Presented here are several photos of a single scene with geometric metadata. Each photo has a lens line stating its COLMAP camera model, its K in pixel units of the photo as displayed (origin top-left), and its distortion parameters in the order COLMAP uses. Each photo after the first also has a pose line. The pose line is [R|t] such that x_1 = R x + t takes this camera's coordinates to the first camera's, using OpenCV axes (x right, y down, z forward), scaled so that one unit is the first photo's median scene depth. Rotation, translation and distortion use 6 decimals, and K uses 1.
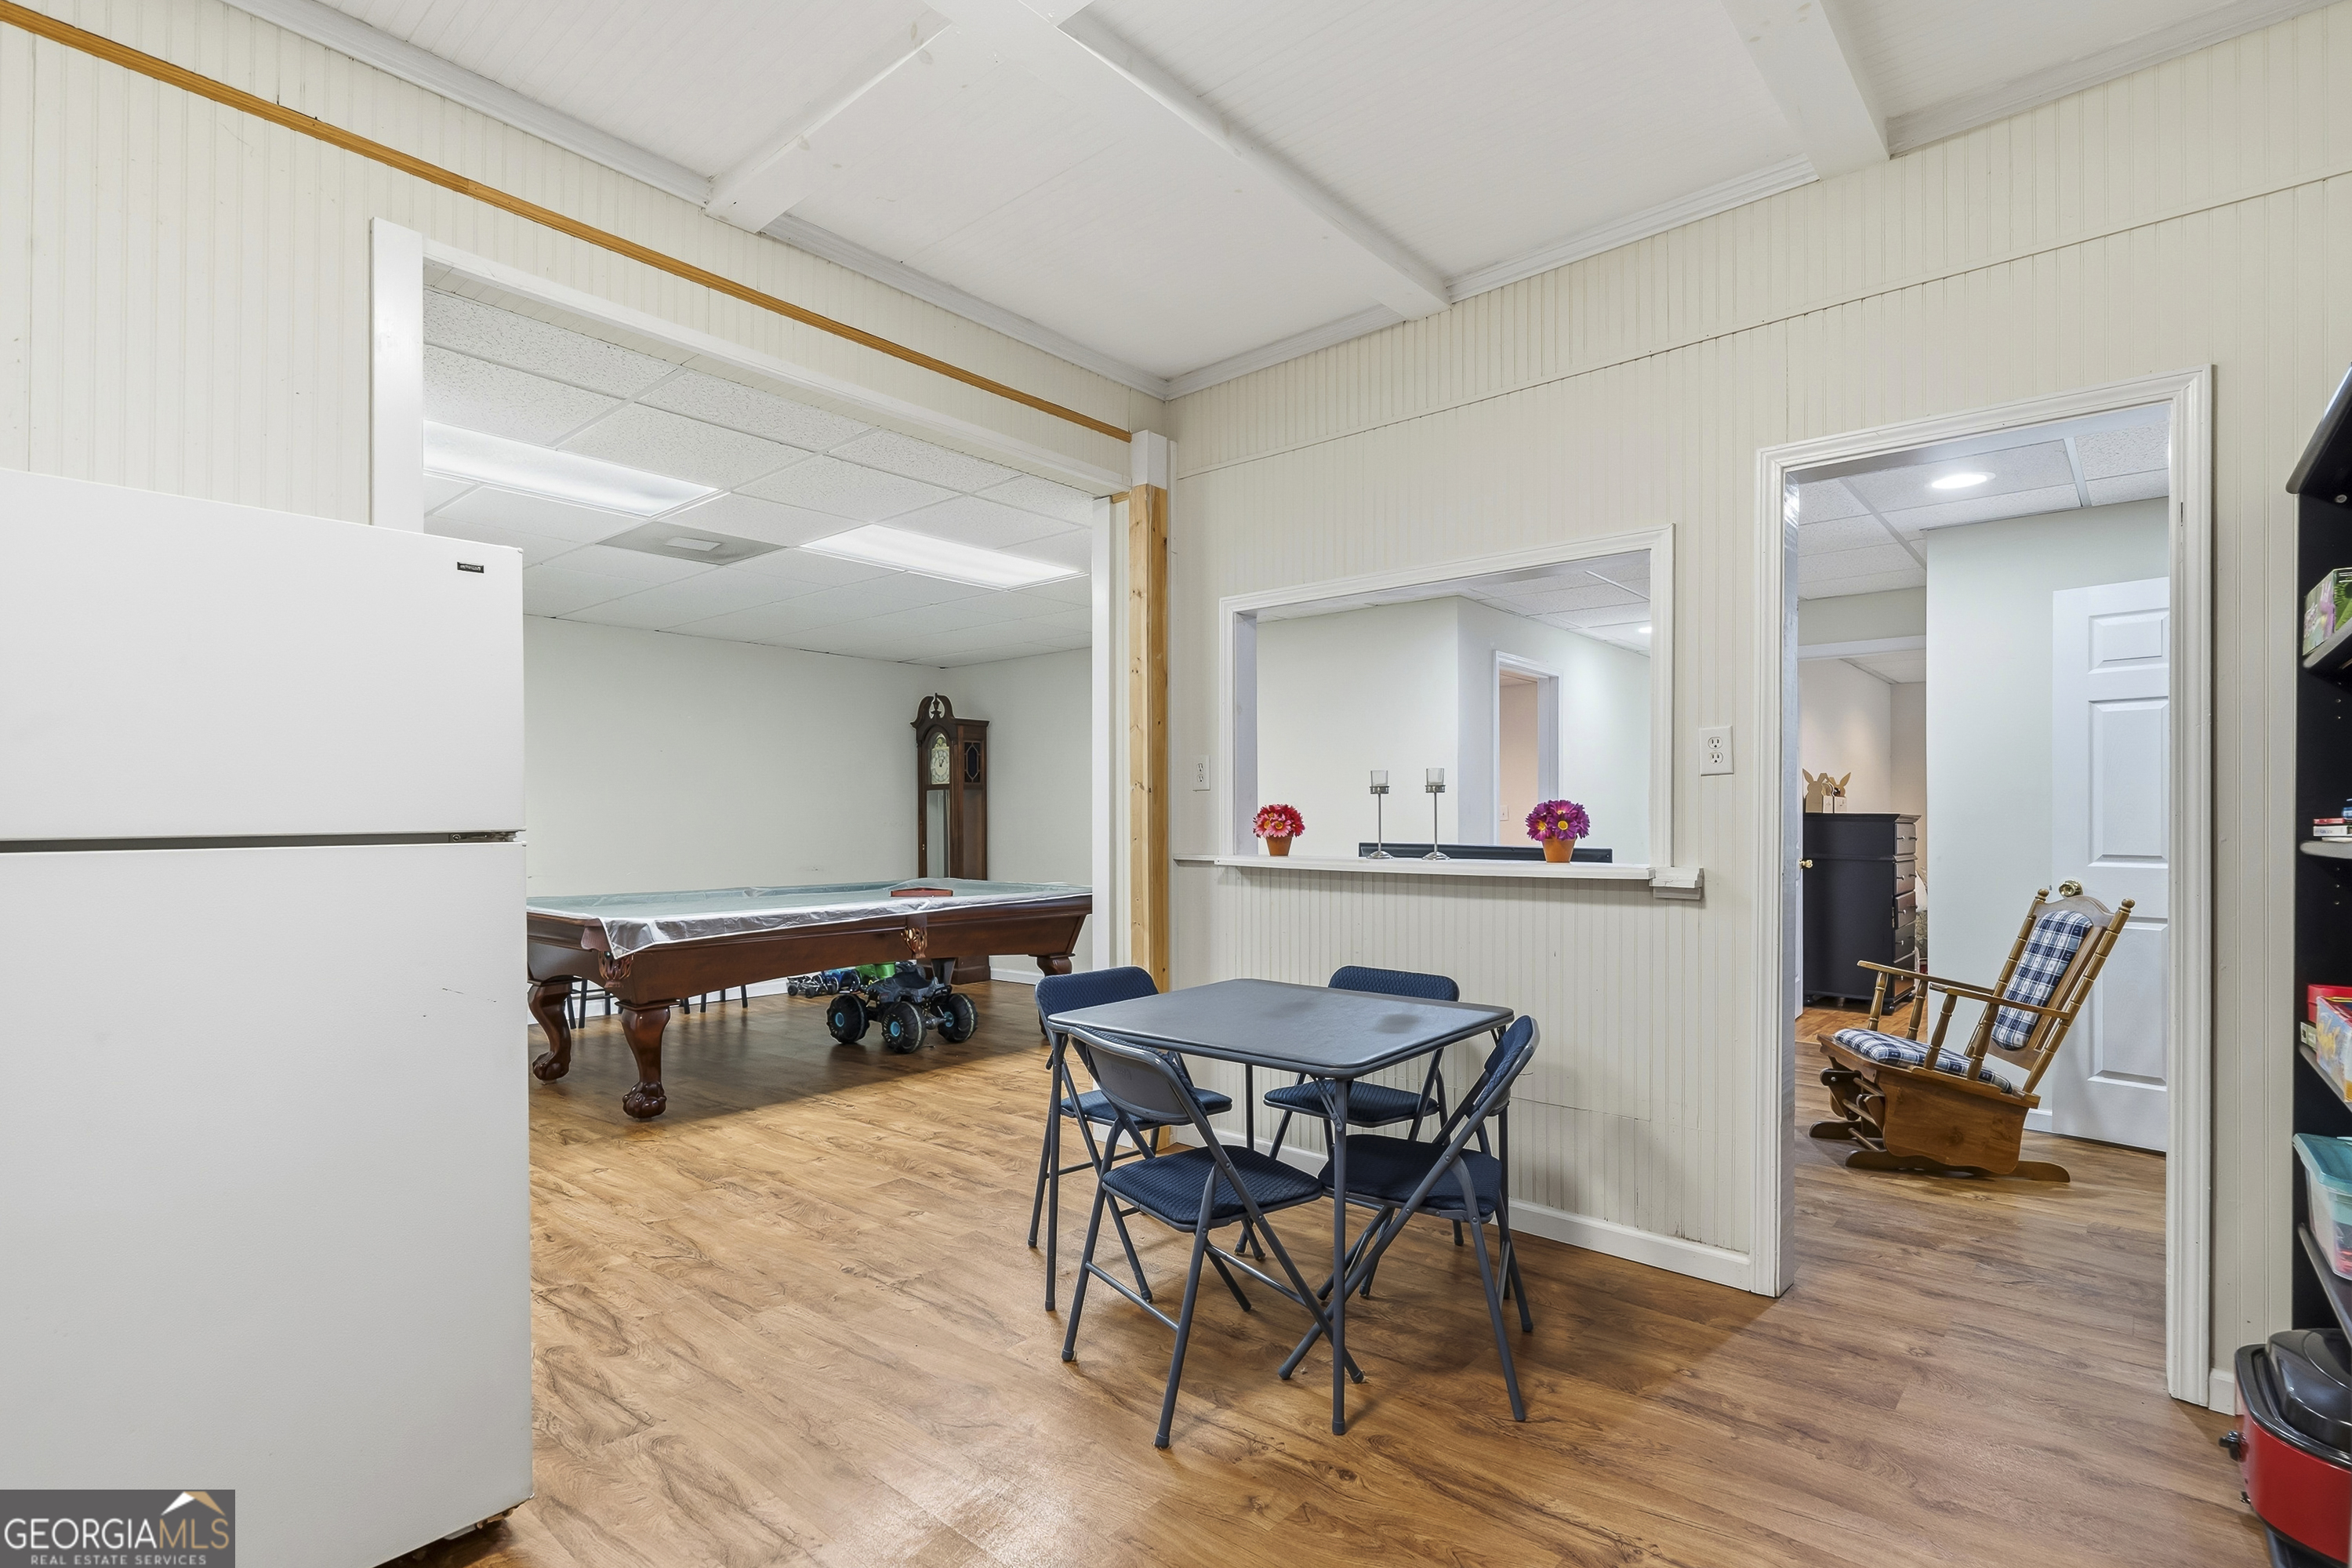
lens RADIAL K [[1095.0, 0, 1161.7], [0, 1095.0, 818.0], [0, 0, 1]] dist [-0.000262, -0.000134]
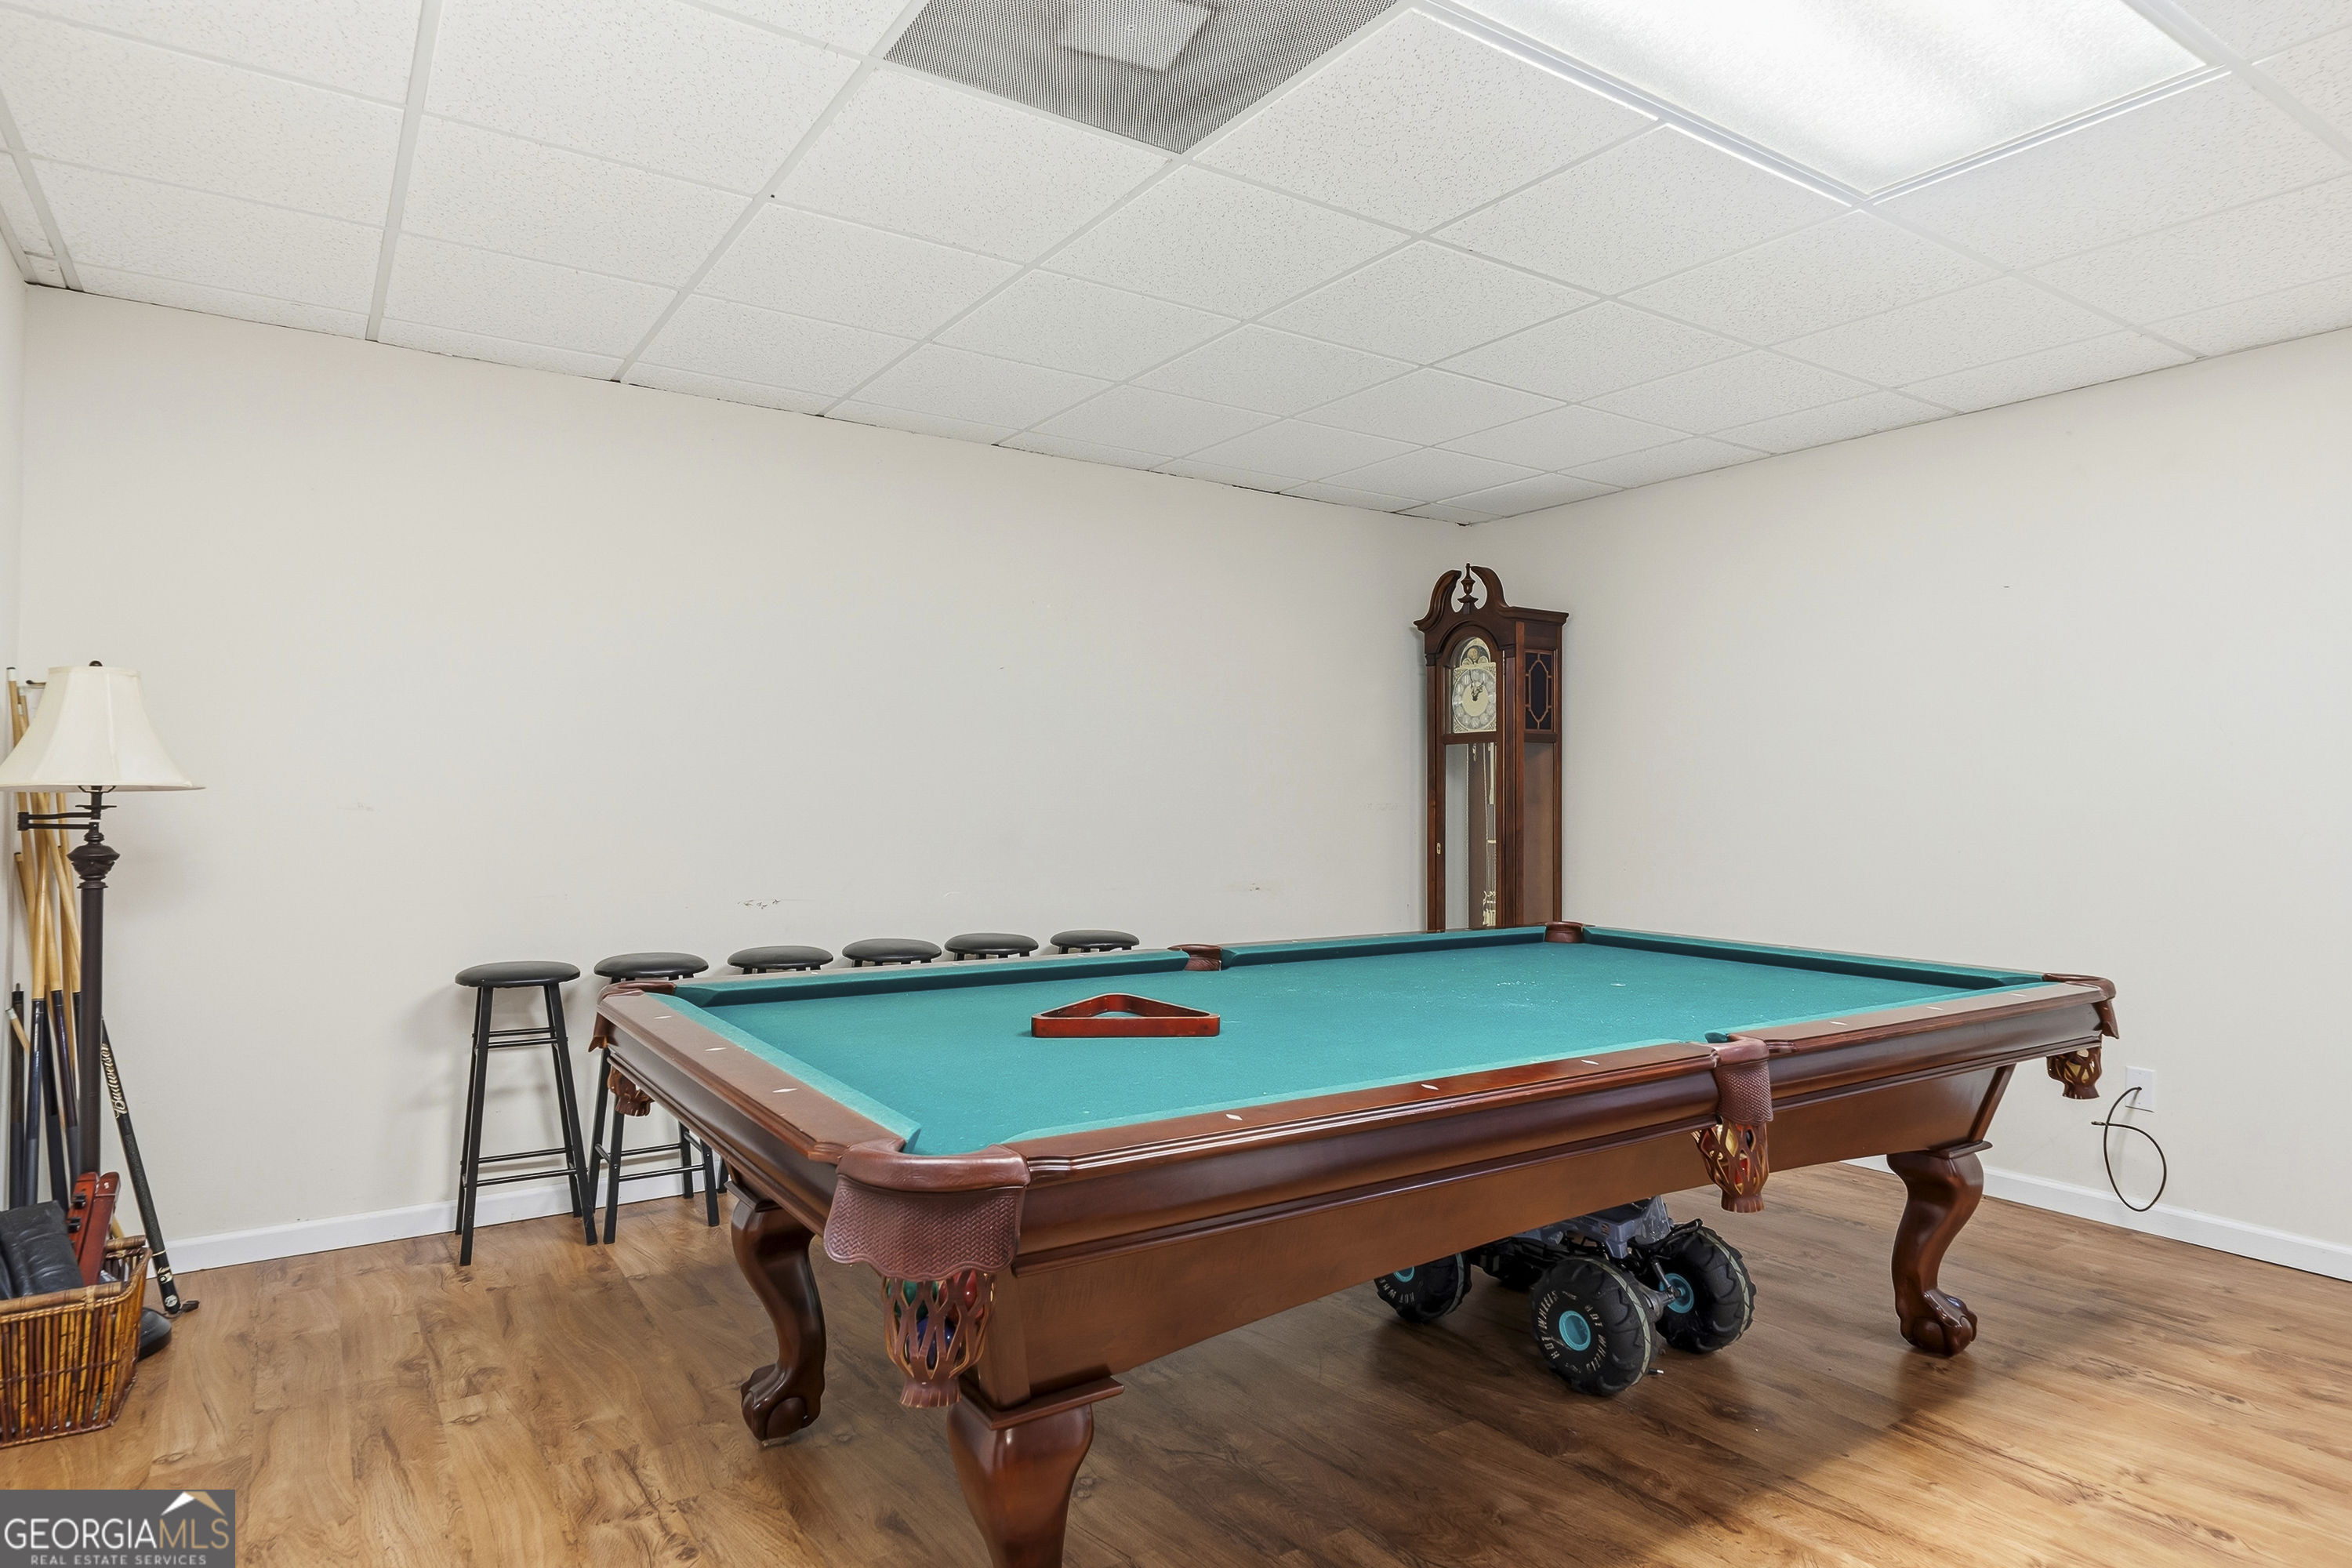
lens RADIAL K [[1285.5, 0, 1153.2], [0, 1285.5, 780.8], [0, 0, 1]] dist [0.002292, 0.001047]
pose [[0.960782, 0.002904, -0.277289, -0.179841], [-0.006724, 0.999895, -0.012826, 0.001813], [0.277223, 0.014187, 0.960701, 0.353165]]
